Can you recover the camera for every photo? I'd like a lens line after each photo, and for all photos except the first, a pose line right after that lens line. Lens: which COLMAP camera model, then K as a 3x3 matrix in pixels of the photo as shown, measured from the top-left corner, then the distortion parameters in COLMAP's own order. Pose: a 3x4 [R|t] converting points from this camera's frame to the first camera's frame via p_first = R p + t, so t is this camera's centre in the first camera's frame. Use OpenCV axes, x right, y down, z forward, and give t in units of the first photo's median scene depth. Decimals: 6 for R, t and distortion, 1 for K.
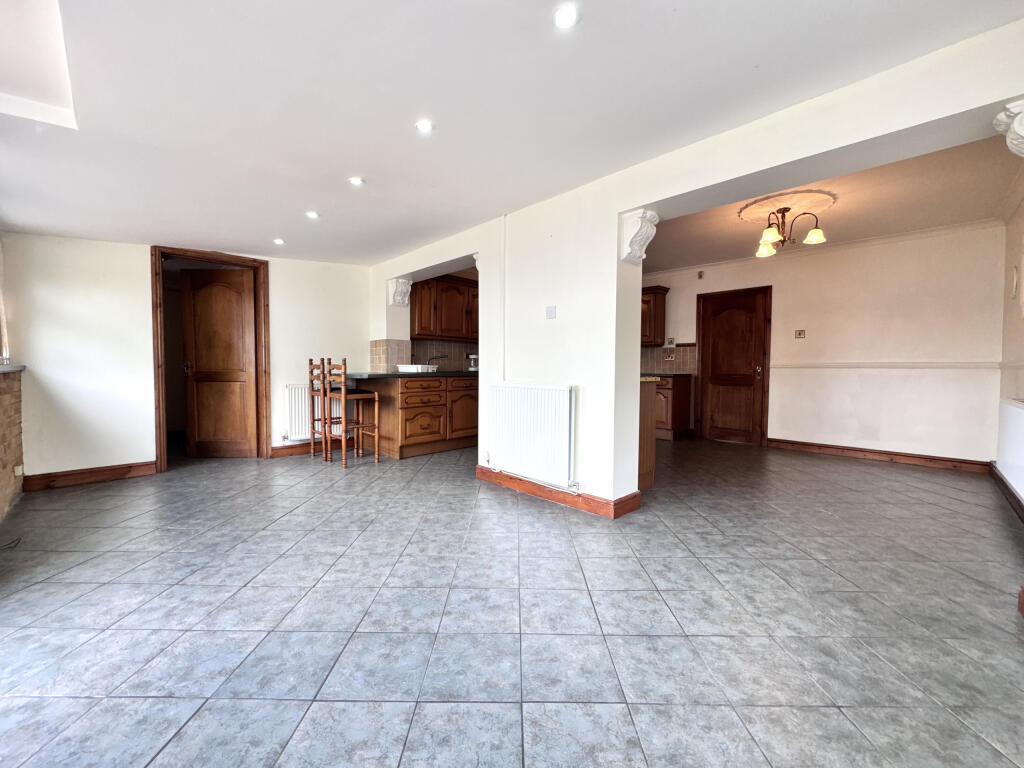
lens RADIAL K [[407.0, 0, 512.0], [0, 407.0, 384.0], [0, 0, 1]] dist [-0.000440, -0.000027]
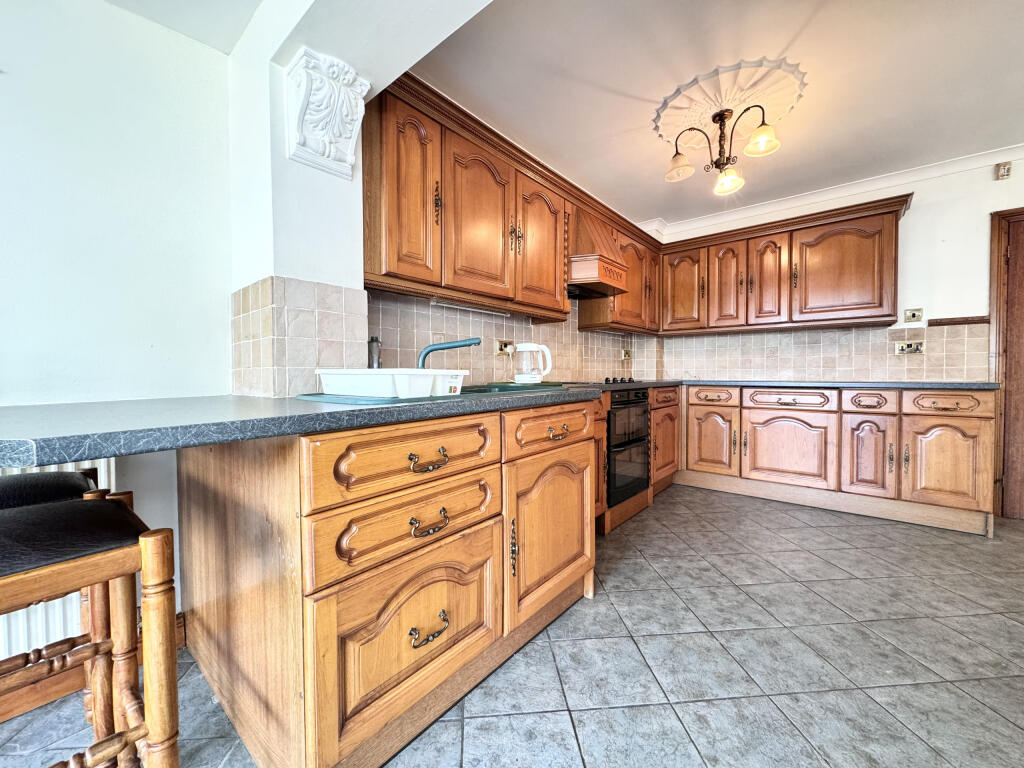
lens RADIAL K [[407.0, 0, 512.0], [0, 407.0, 384.0], [0, 0, 1]] dist [-0.000440, -0.000027]
pose [[0.996106, -0.015895, 0.086718, -0.169606], [0.017011, 0.999782, -0.012142, -0.030767], [-0.086506, 0.013570, 0.996159, 0.697196]]
